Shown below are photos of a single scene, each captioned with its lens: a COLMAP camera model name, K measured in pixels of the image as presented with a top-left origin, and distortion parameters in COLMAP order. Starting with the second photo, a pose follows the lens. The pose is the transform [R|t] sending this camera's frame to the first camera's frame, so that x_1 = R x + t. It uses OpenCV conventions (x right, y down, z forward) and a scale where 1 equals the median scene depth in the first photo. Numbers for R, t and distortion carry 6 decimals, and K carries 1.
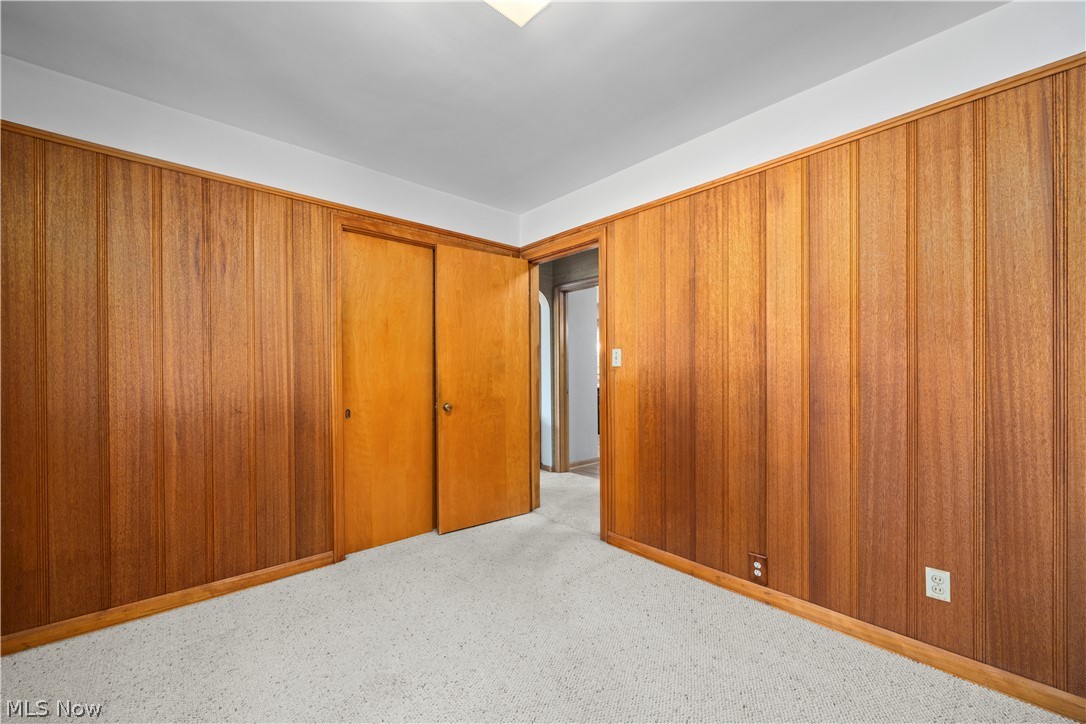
lens RADIAL K [[418.2, 0, 543.7], [0, 418.2, 372.4], [0, 0, 1]] dist [-0.004245, 0.000414]
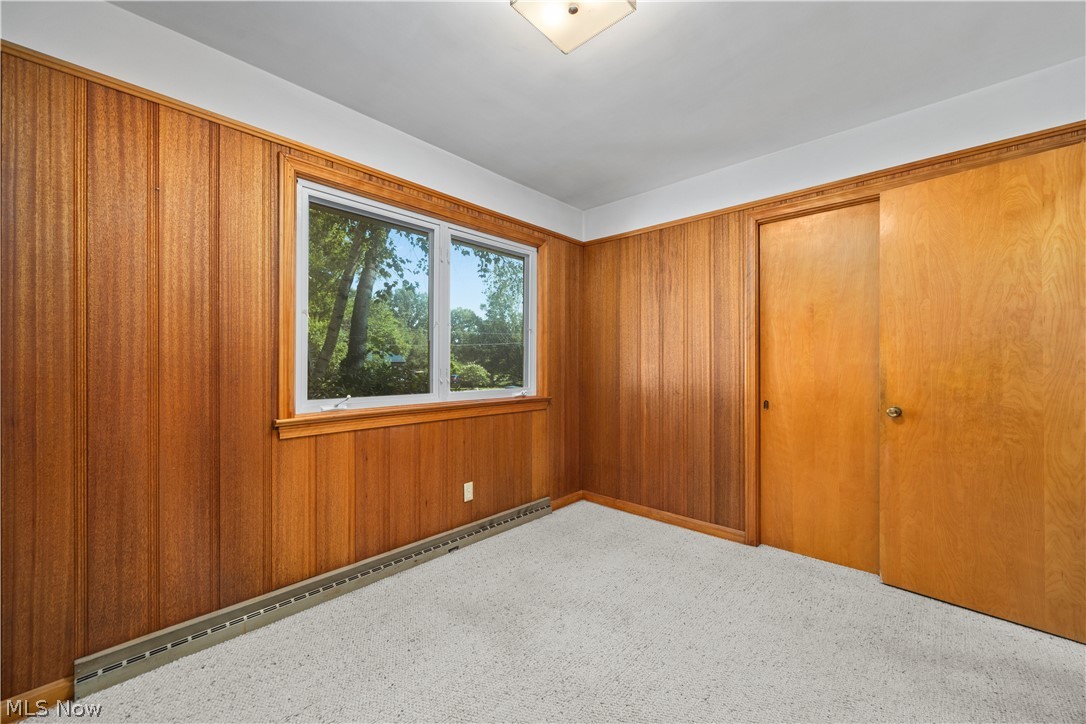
lens RADIAL K [[418.2, 0, 545.9], [0, 418.2, 362.3], [0, 0, 1]] dist [-0.004245, 0.000414]
pose [[0.101595, -0.001667, -0.994824, 0.514776], [-0.001049, 0.999998, -0.001782, -0.001244], [0.994825, 0.001224, 0.101593, 0.400578]]
